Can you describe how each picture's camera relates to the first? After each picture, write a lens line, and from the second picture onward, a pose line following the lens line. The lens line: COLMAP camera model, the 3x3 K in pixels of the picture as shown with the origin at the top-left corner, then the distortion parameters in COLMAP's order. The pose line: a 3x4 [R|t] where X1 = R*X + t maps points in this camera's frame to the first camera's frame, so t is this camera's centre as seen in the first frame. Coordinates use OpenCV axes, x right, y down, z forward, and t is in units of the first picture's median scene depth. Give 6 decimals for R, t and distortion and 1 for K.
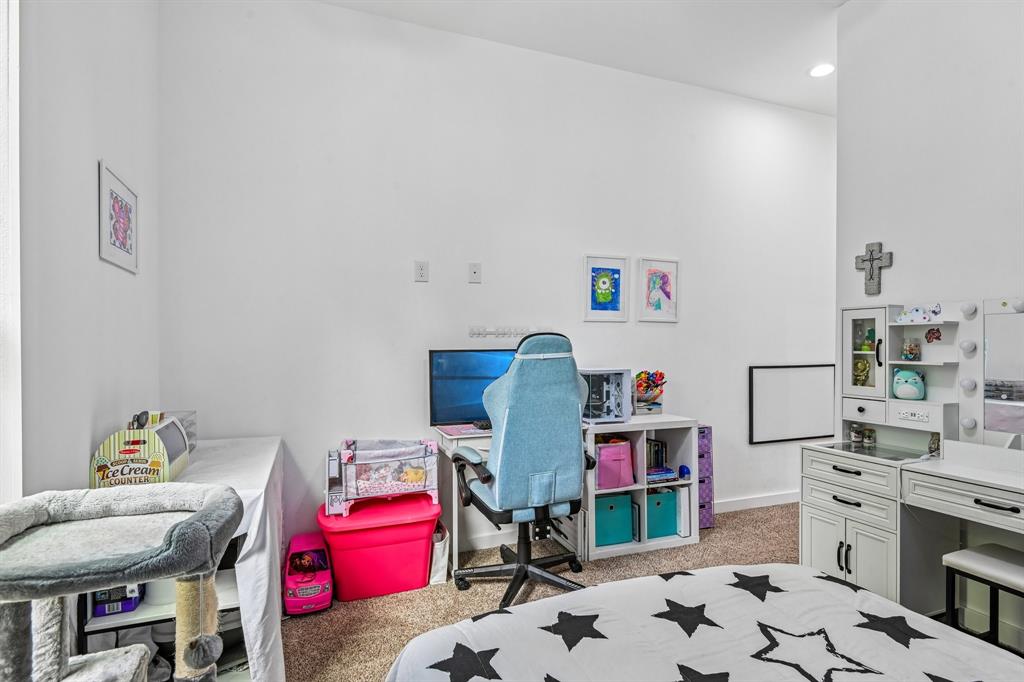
lens RADIAL K [[508.4, 0, 512.0], [0, 508.4, 341.0], [0, 0, 1]] dist [0.000261, -0.000058]
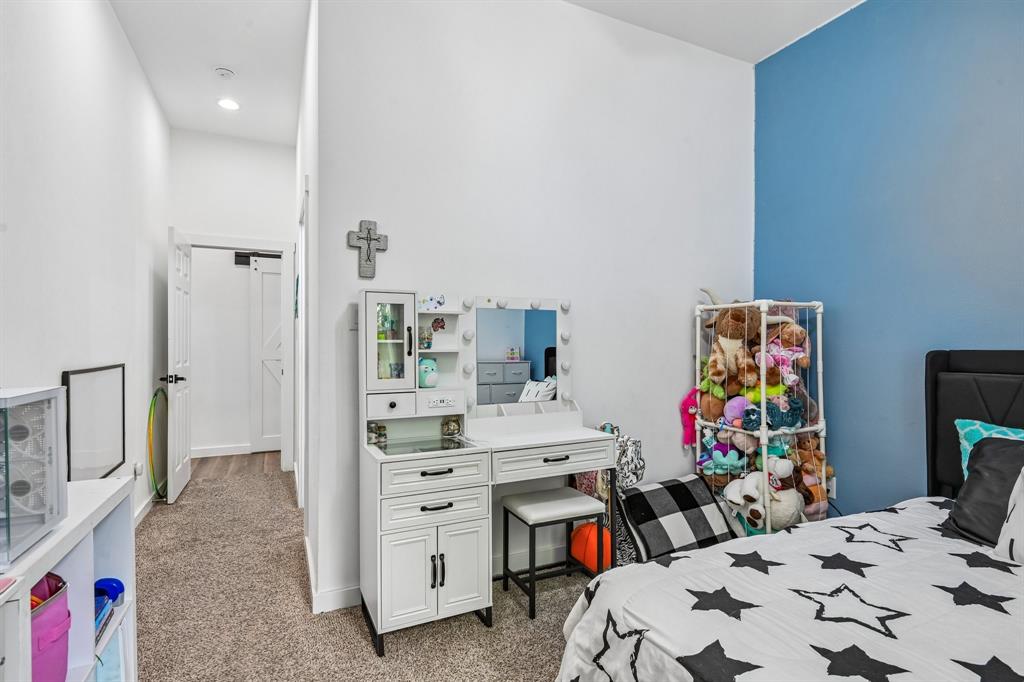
lens RADIAL K [[508.4, 0, 512.0], [0, 508.4, 341.0], [0, 0, 1]] dist [0.000261, -0.000058]
pose [[-0.056381, 0.001959, 0.998407, -0.237980], [-0.005247, 0.999984, -0.002258, 0.024819], [-0.998396, -0.005366, -0.056369, 0.908110]]
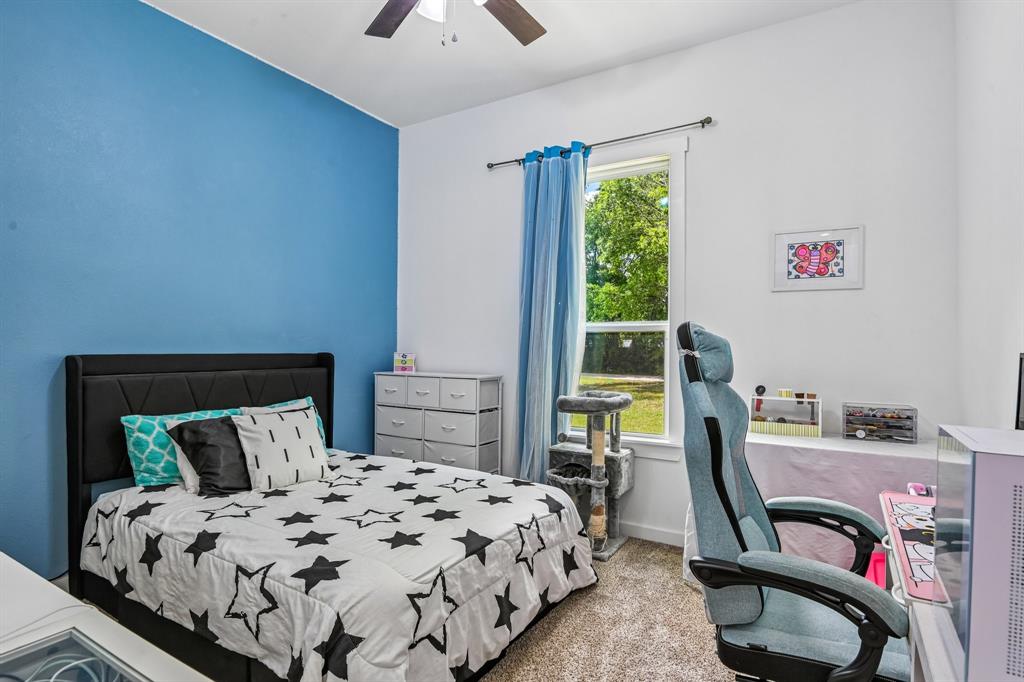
lens RADIAL K [[546.8, 0, 512.0], [0, 546.8, 341.0], [0, 0, 1]] dist [0.000739, -0.000075]
pose [[-0.796414, -0.016408, -0.604529, 0.682127], [-0.005913, 0.999795, -0.019346, 0.023606], [0.604722, -0.011833, -0.796348, 1.411133]]
